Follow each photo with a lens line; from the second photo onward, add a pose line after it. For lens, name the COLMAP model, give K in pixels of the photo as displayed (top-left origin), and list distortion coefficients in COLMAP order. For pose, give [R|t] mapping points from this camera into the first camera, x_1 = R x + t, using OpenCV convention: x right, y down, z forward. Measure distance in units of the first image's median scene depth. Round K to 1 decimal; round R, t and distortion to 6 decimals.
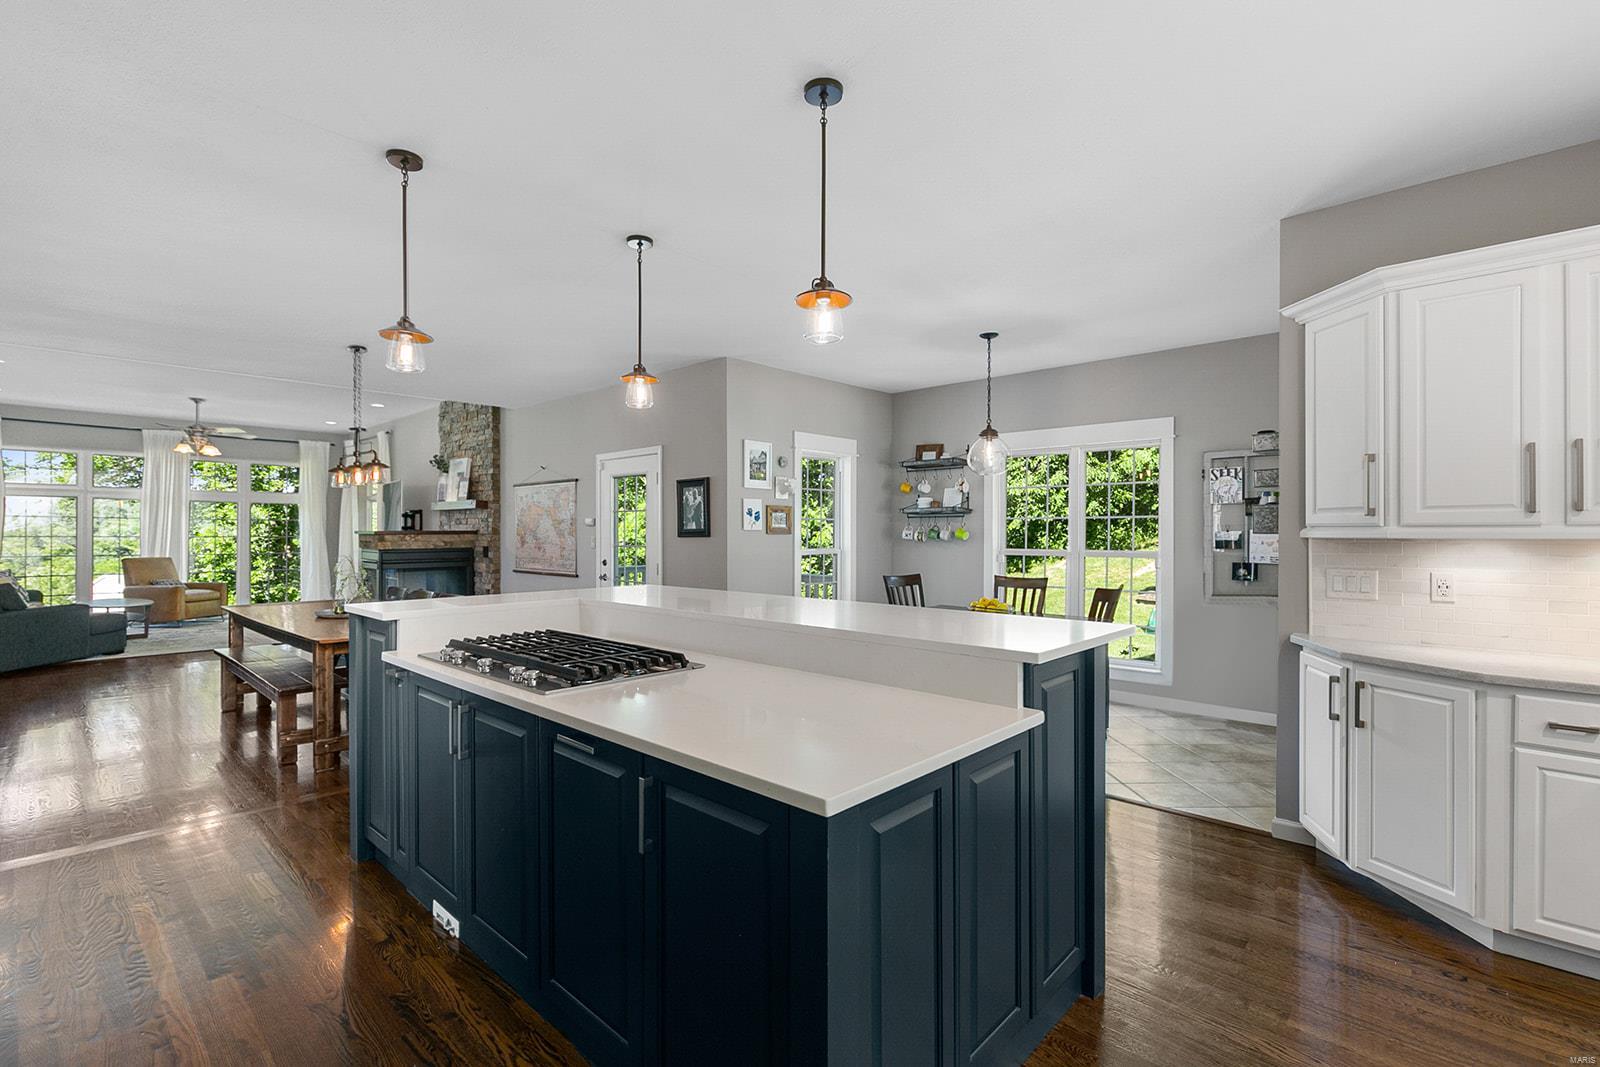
lens RADIAL K [[734.9, 0, 802.4], [0, 734.9, 532.5], [0, 0, 1]] dist [-0.001683, -0.000155]
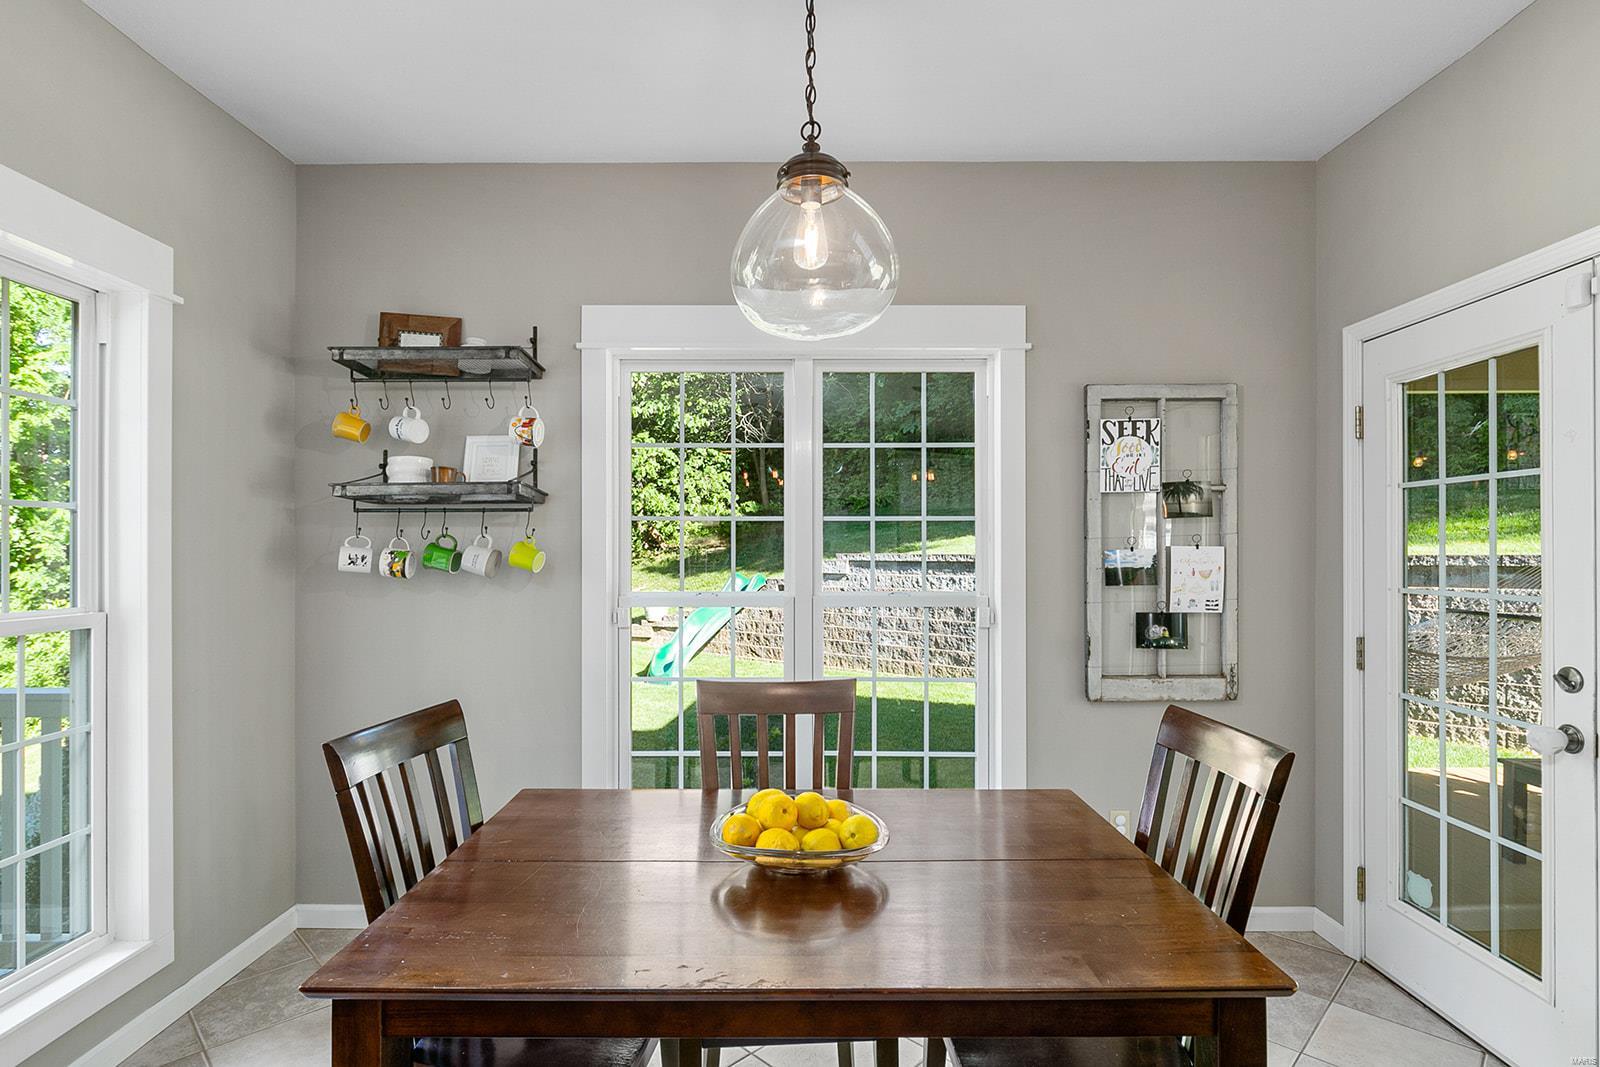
lens RADIAL K [[809.2, 0, 799.1], [0, 809.2, 546.9], [0, 0, 1]] dist [-0.010413, 0.000265]
pose [[0.740699, 0.002689, 0.671831, 0.043162], [0.002546, 0.999974, -0.006809, -0.000010], [-0.671832, 0.006754, 0.740673, 0.587535]]
